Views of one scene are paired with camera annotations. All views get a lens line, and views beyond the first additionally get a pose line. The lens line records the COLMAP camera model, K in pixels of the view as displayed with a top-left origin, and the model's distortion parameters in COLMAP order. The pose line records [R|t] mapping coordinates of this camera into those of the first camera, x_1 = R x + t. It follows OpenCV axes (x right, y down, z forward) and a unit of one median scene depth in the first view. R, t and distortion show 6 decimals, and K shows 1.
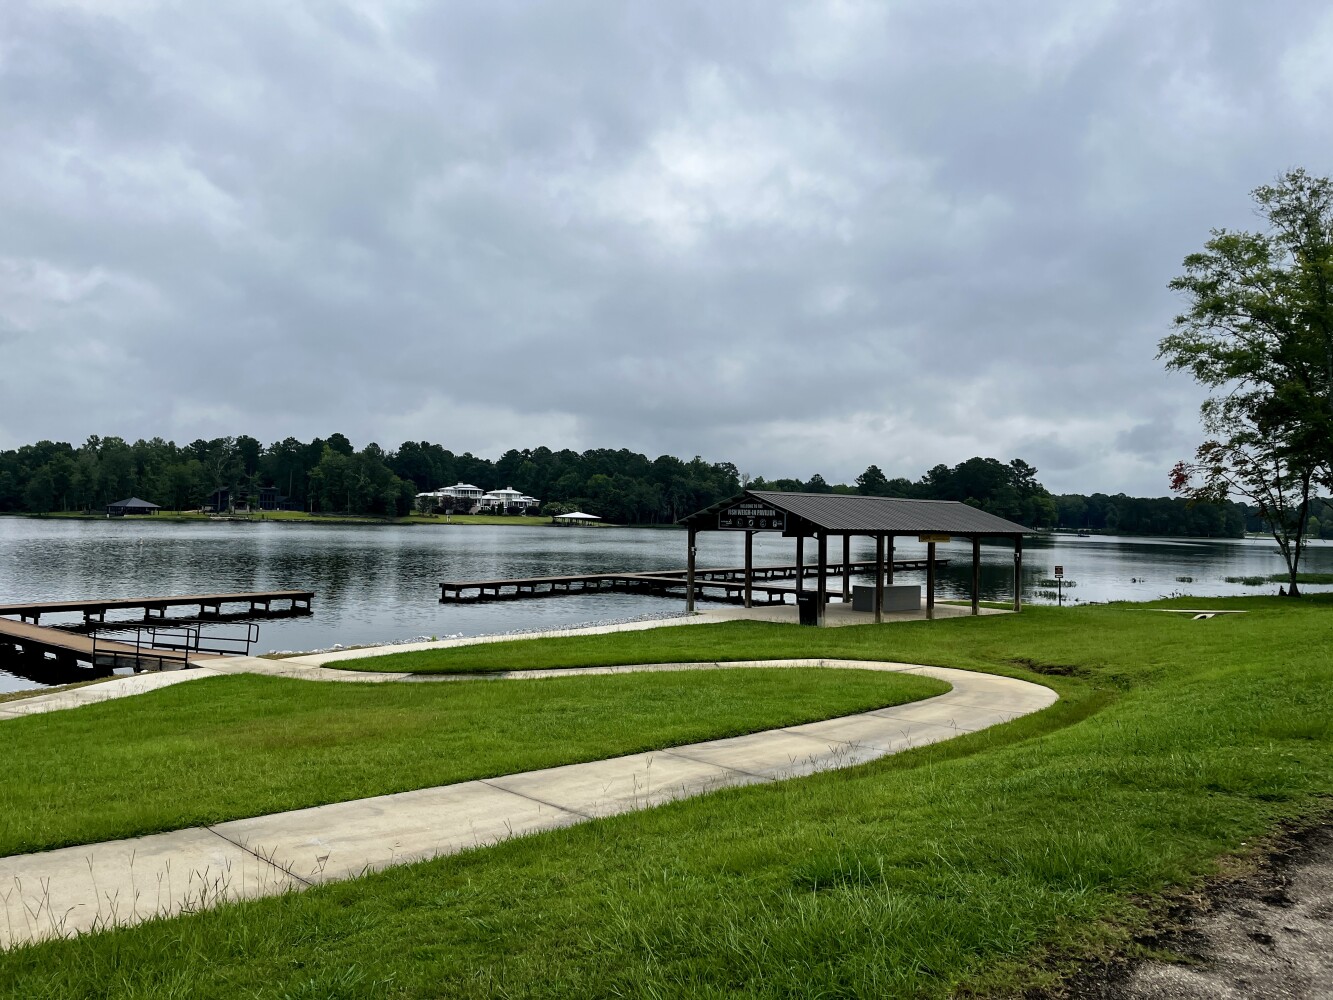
lens RADIAL K [[999.9, 0, 666.5], [0, 999.9, 500.0], [0, 0, 1]] dist [0.004691, 0.000792]
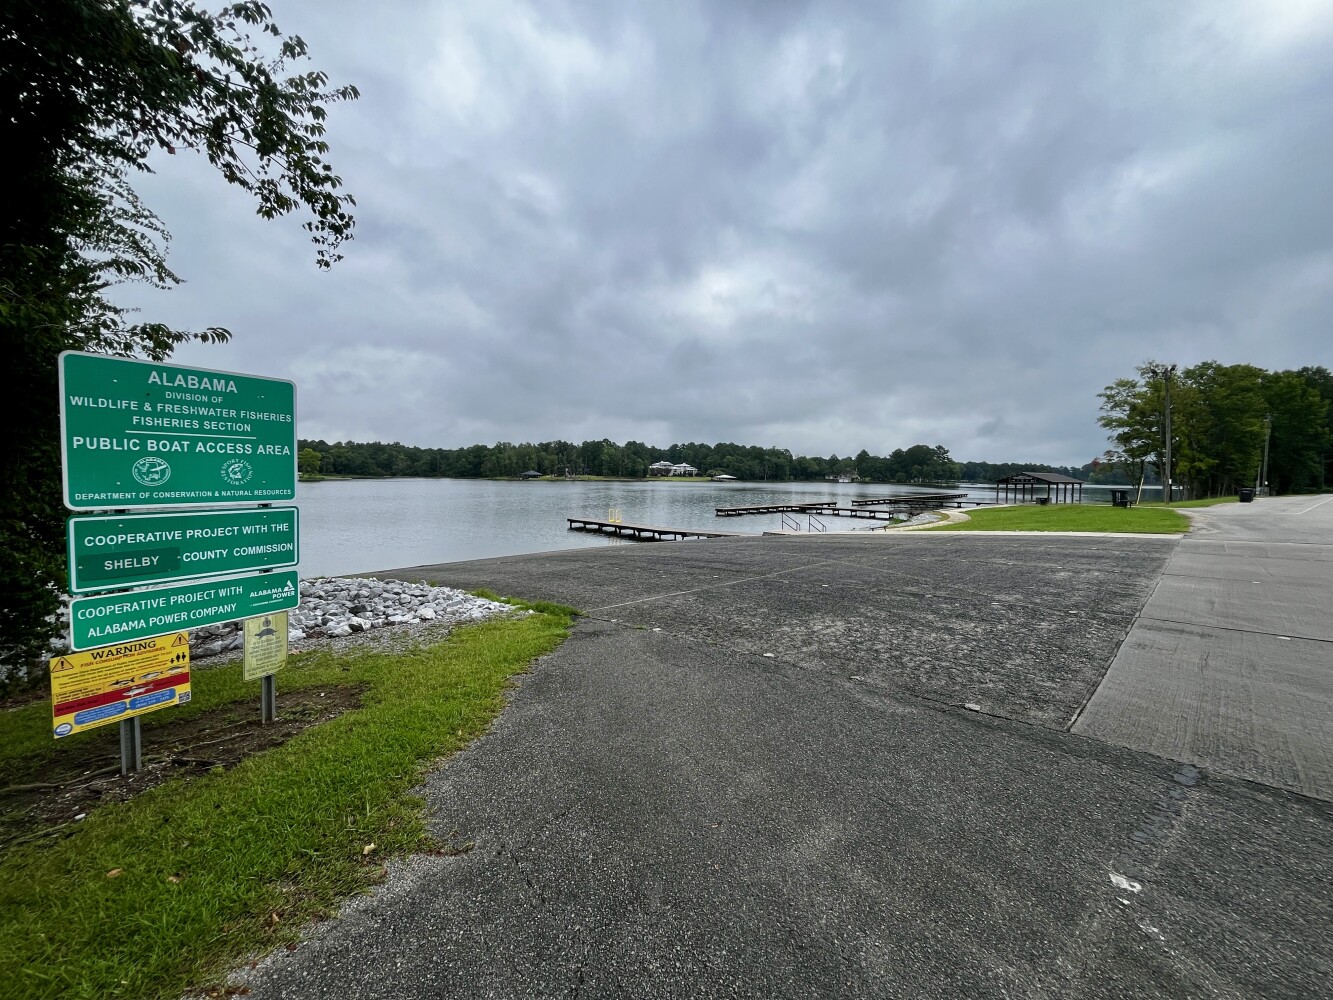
lens RADIAL K [[543.2, 0, 644.9], [0, 543.2, 473.1], [0, 0, 1]] dist [-0.000535, -0.000034]
pose [[0.993612, -0.010448, -0.112363, -0.091313], [0.011720, 0.999874, 0.010671, -0.003992], [0.112238, -0.011920, 0.993610, -0.103480]]
